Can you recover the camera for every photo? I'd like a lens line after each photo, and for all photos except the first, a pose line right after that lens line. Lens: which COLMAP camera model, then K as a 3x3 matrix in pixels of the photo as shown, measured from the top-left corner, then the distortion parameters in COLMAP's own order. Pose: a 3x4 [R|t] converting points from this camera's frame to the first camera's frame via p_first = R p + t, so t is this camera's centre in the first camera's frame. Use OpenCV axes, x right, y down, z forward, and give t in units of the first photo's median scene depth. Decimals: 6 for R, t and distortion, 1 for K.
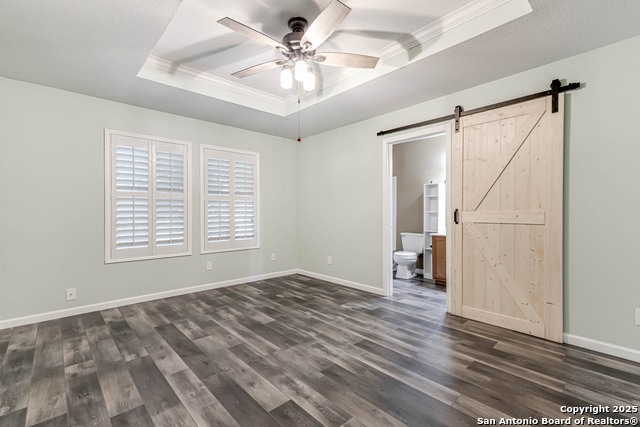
lens RADIAL K [[287.1, 0, 320.9], [0, 287.1, 210.6], [0, 0, 1]] dist [0.027465, -0.001158]
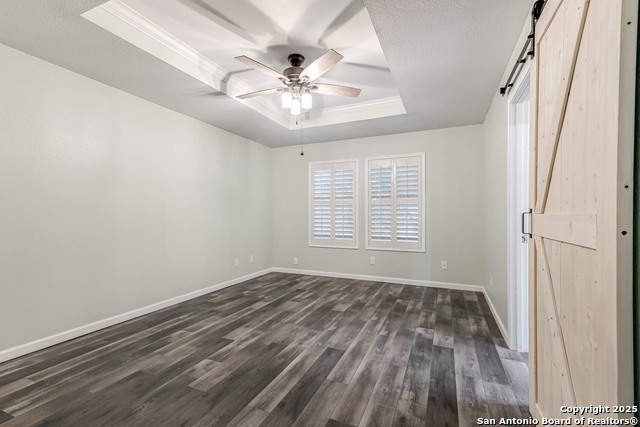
lens RADIAL K [[287.1, 0, 315.3], [0, 287.1, 217.3], [0, 0, 1]] dist [0.027465, -0.001158]
pose [[0.398829, 0.012767, -0.916936, 0.839775], [0.004324, 0.999866, 0.015803, -0.004246], [0.917015, -0.010268, 0.398720, 0.467773]]
